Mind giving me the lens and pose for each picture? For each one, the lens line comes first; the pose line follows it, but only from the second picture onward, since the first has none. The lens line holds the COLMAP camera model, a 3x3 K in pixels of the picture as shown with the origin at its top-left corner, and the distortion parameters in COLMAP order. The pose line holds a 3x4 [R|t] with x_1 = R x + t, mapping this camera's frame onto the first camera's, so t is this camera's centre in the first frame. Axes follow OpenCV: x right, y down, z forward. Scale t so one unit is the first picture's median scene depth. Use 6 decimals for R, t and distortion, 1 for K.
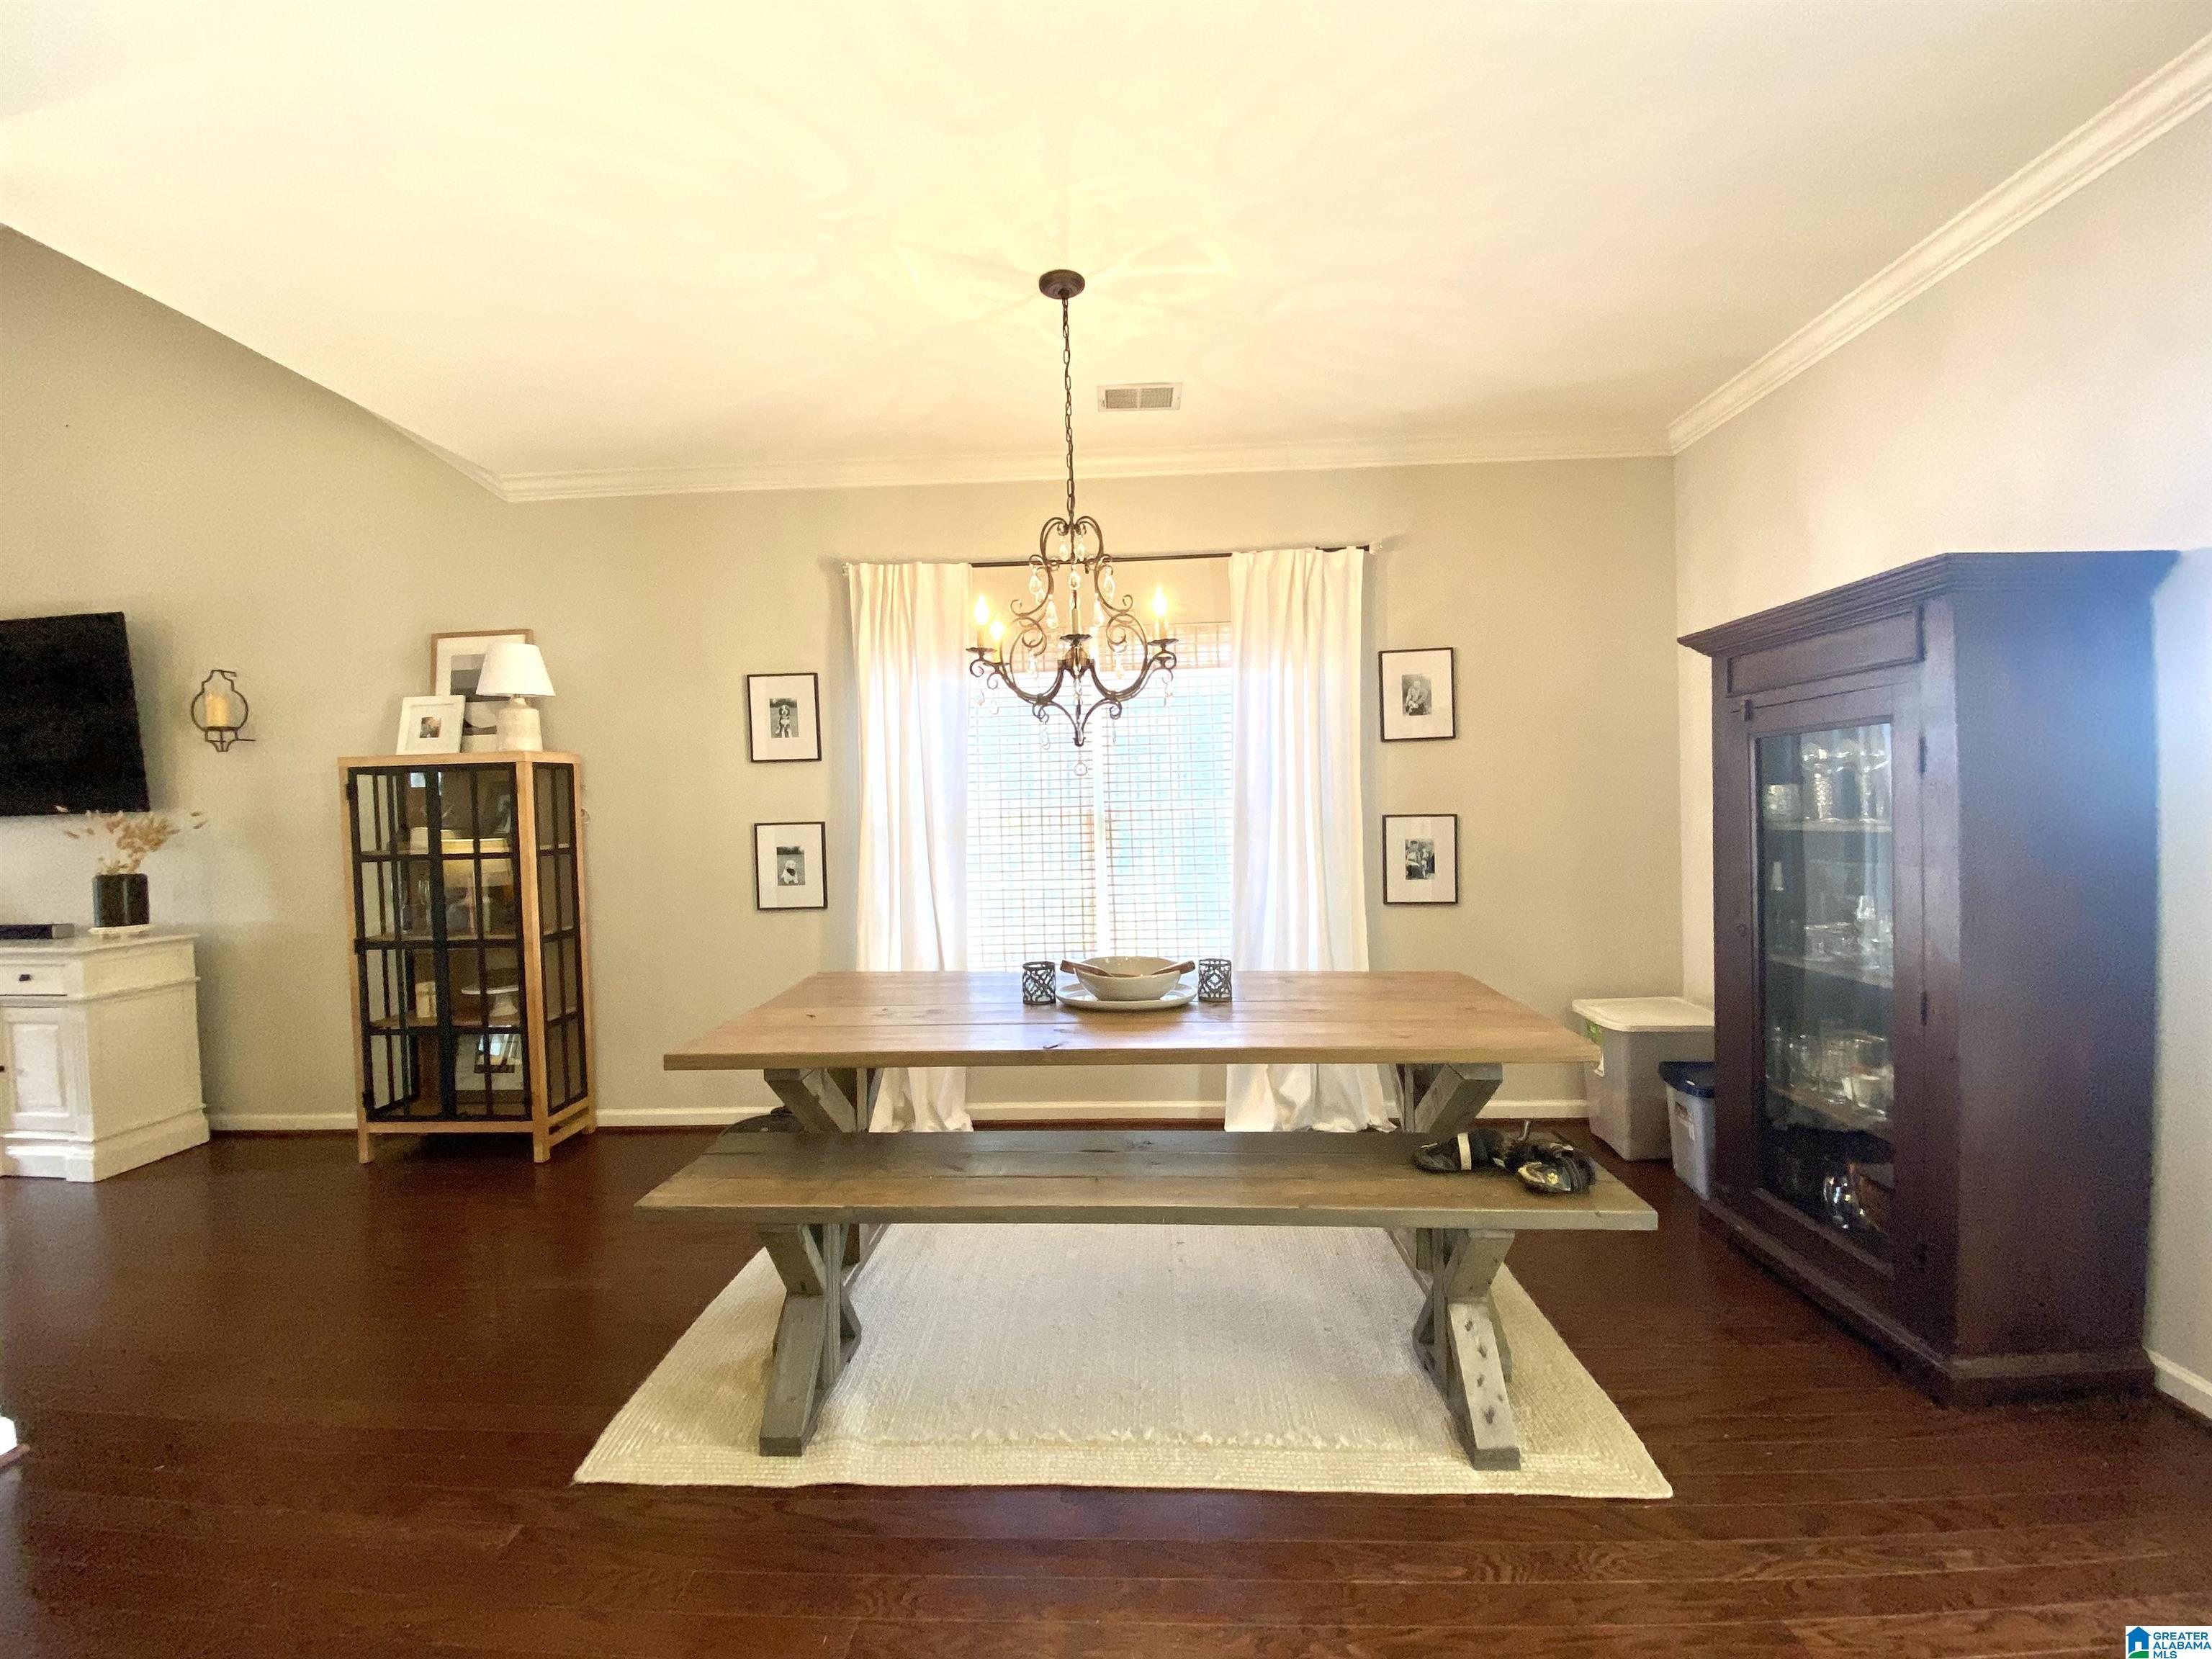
lens RADIAL K [[895.6, 0, 1102.2], [0, 895.6, 830.9], [0, 0, 1]] dist [-0.002295, -0.000663]
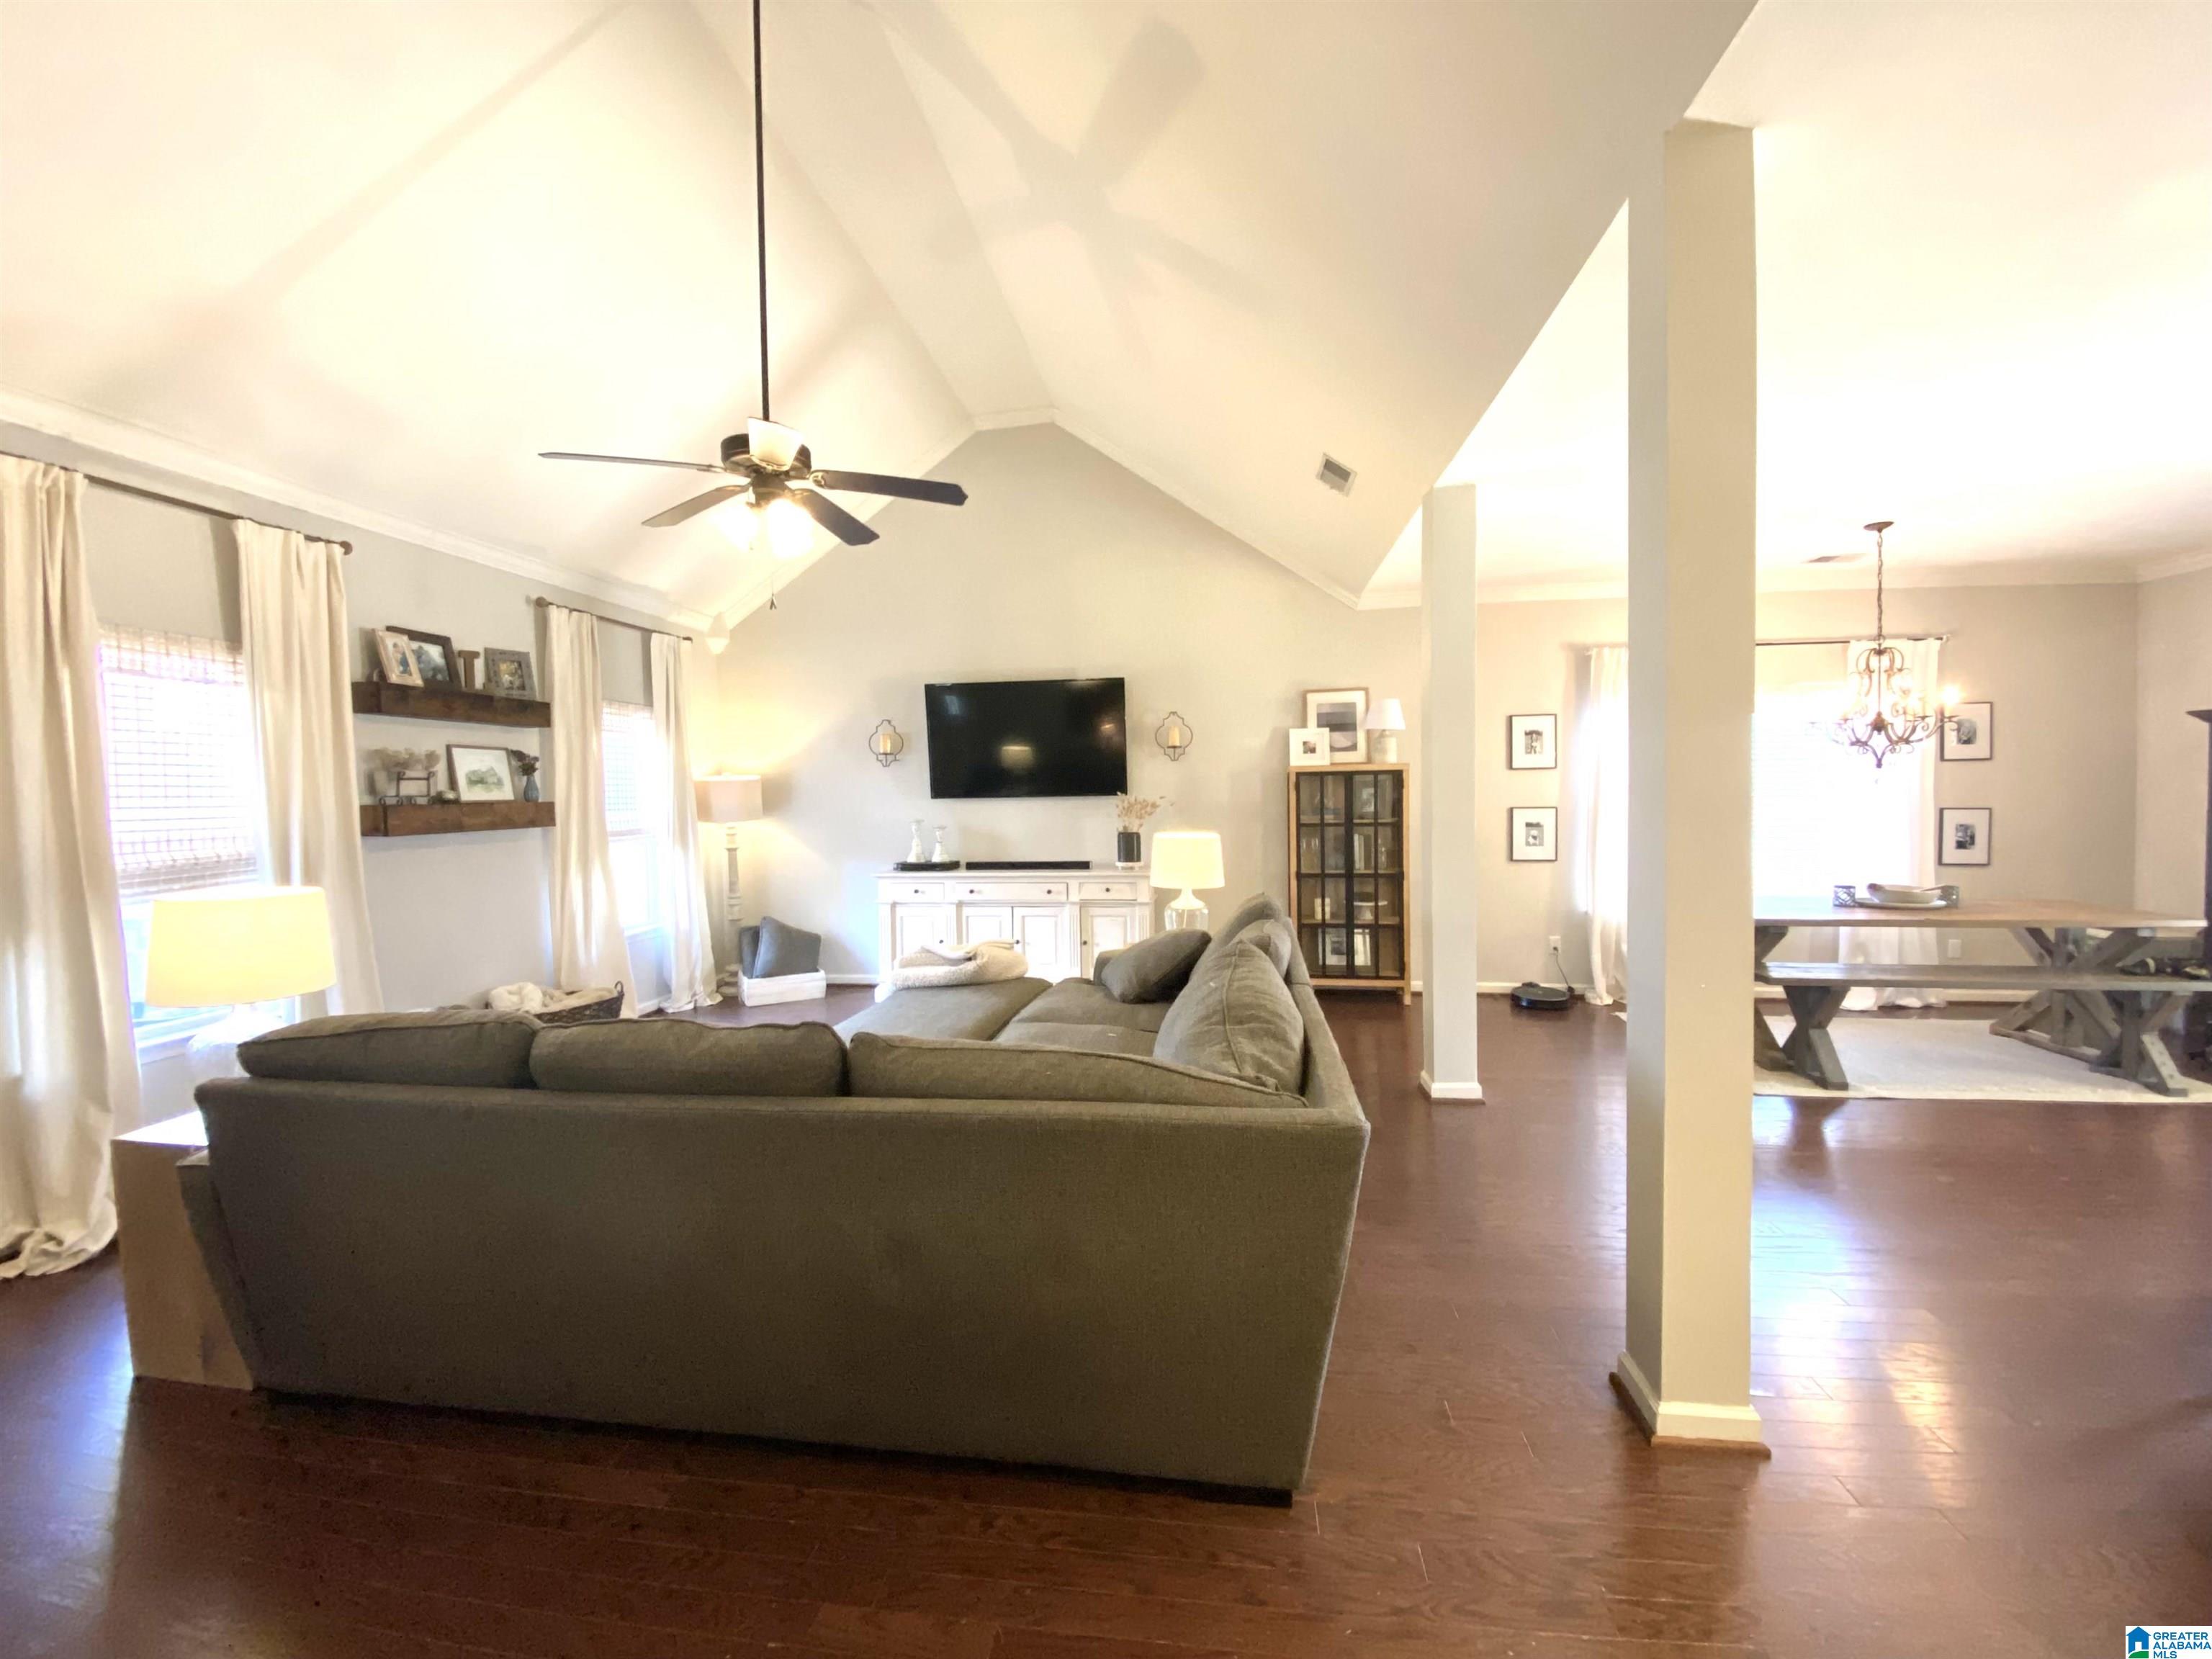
lens RADIAL K [[895.6, 0, 1093.4], [0, 895.6, 823.8], [0, 0, 1]] dist [-0.002295, -0.000663]
pose [[0.993676, 0.015100, -0.111263, -0.967794], [-0.014412, 0.999872, 0.006982, 0.020940], [0.111354, -0.005334, 0.993767, -0.699923]]
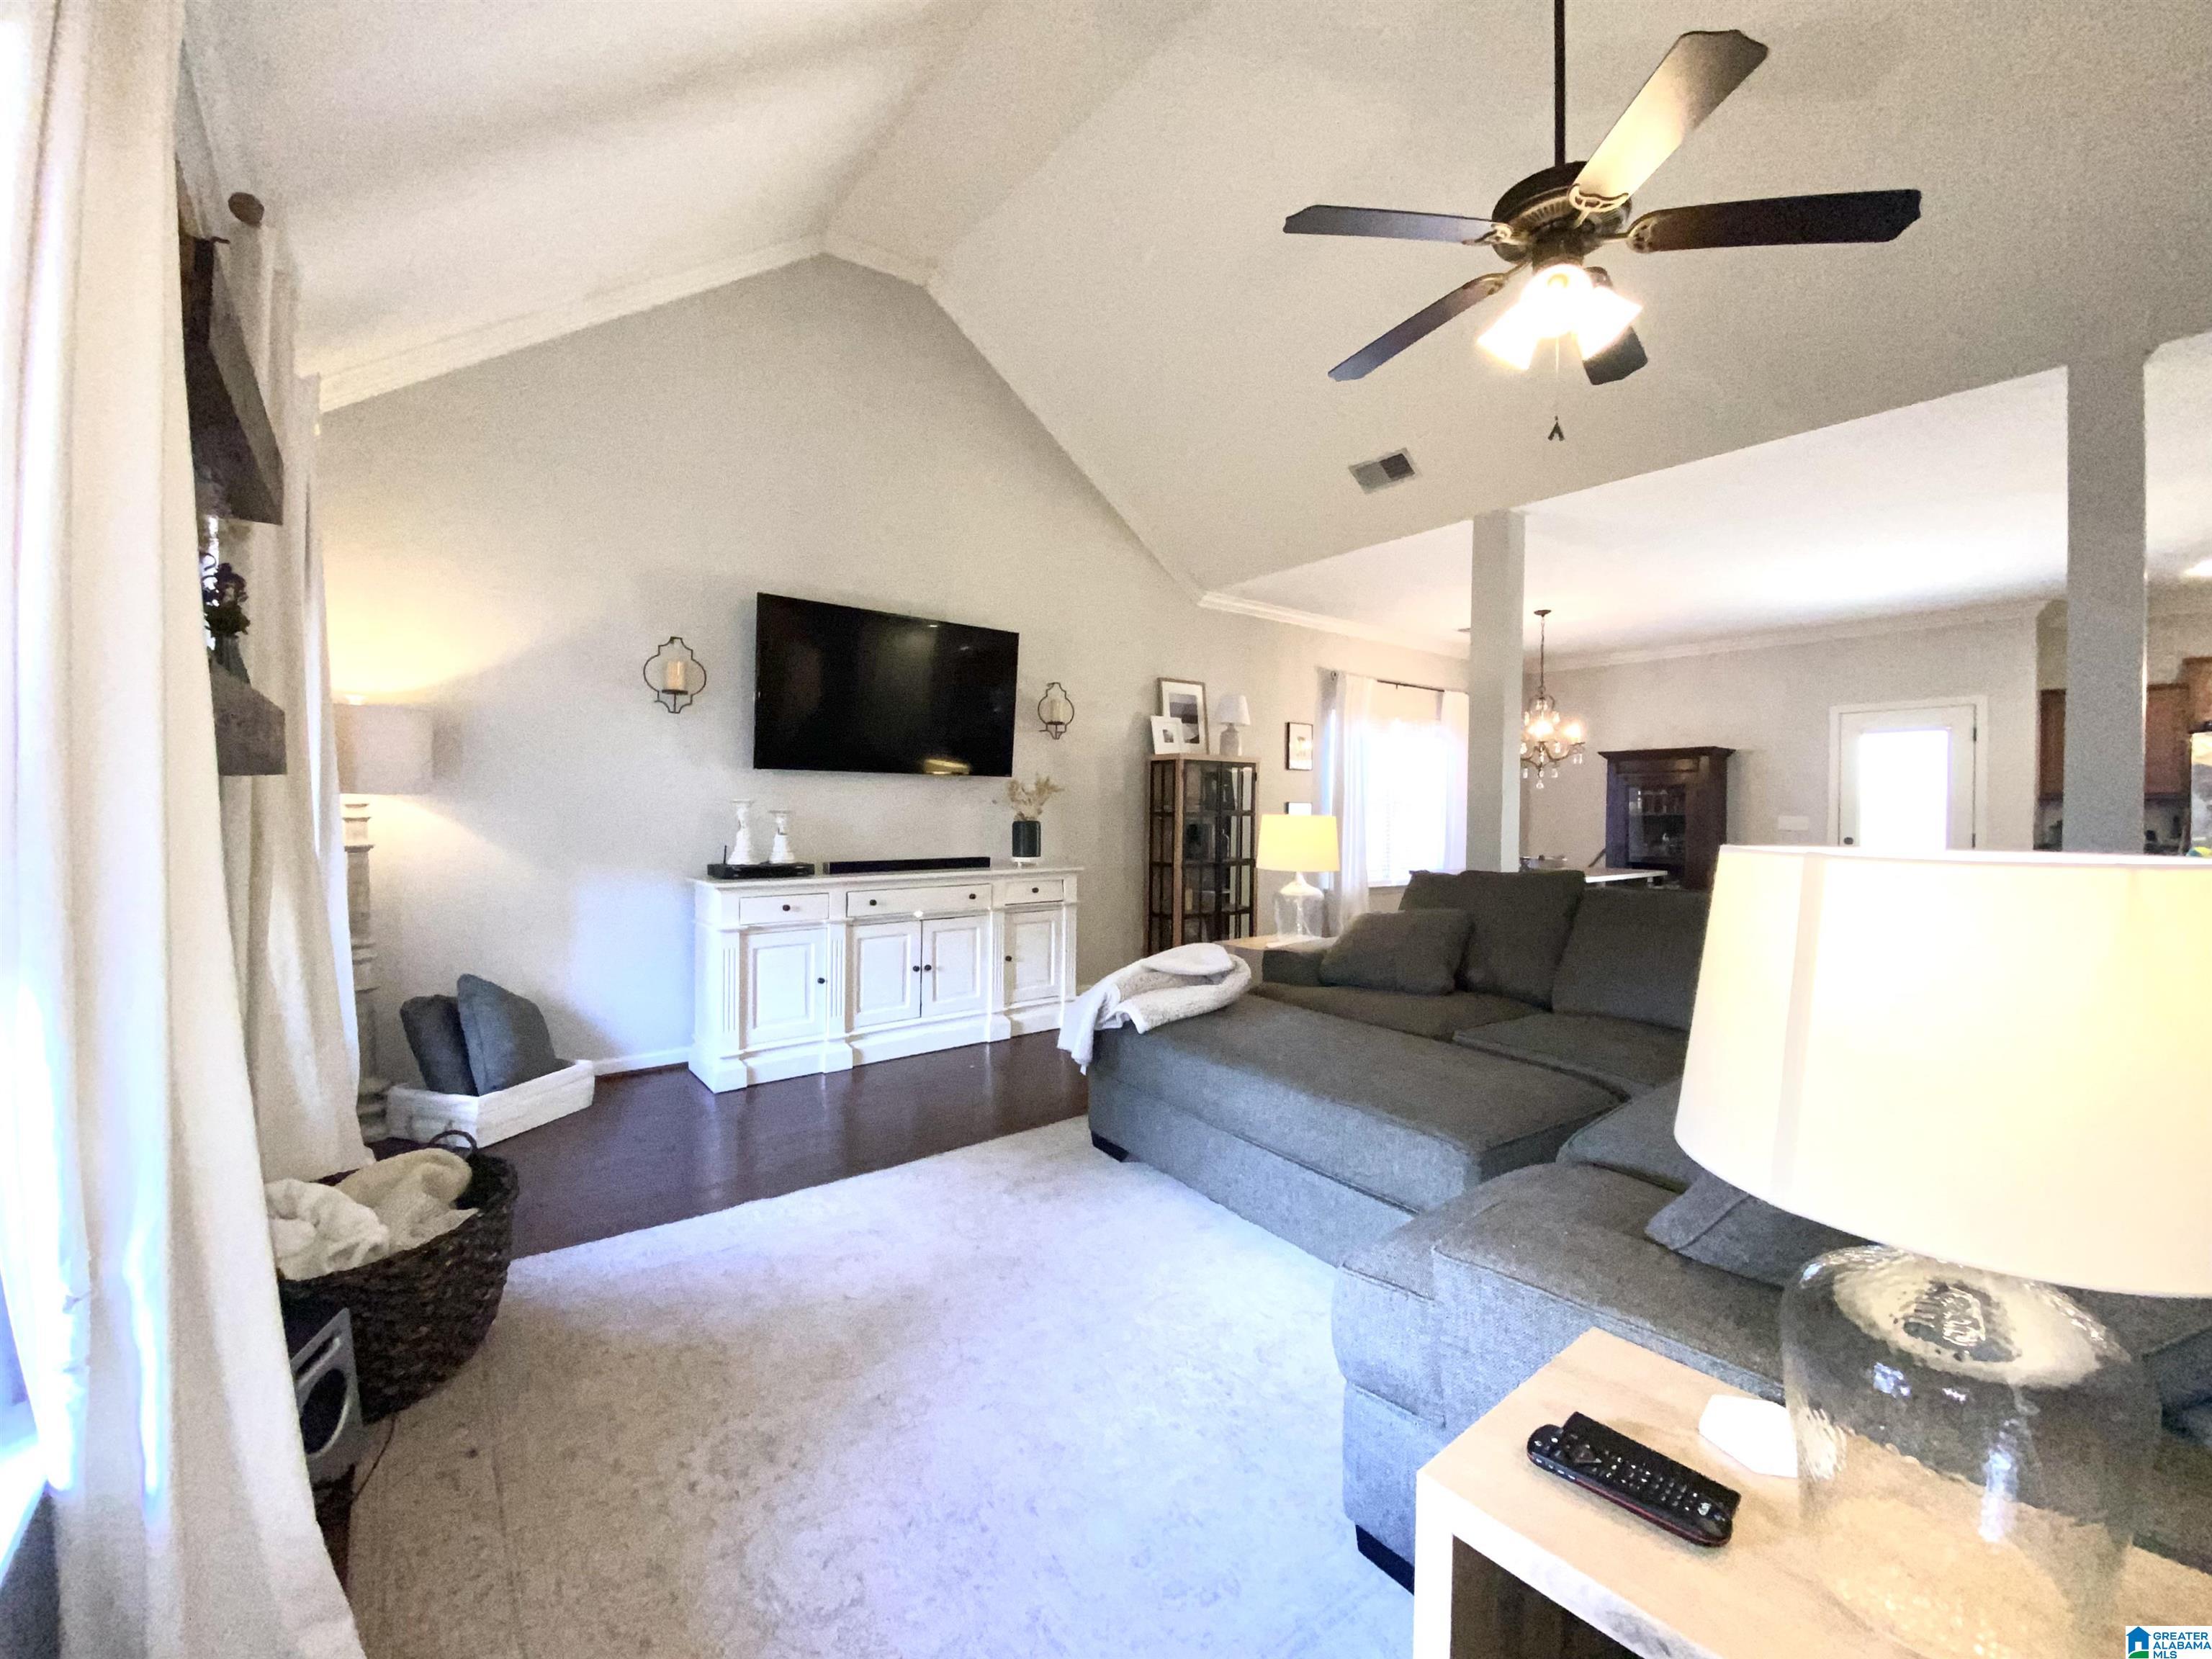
lens RADIAL K [[895.6, 0, 1092.4], [0, 895.6, 821.8], [0, 0, 1]] dist [-0.002295, -0.000663]
pose [[0.752039, 0.026056, 0.658603, -1.933508], [-0.010164, 0.999558, -0.027940, 0.087117], [-0.659040, 0.014318, 0.751972, -0.129788]]
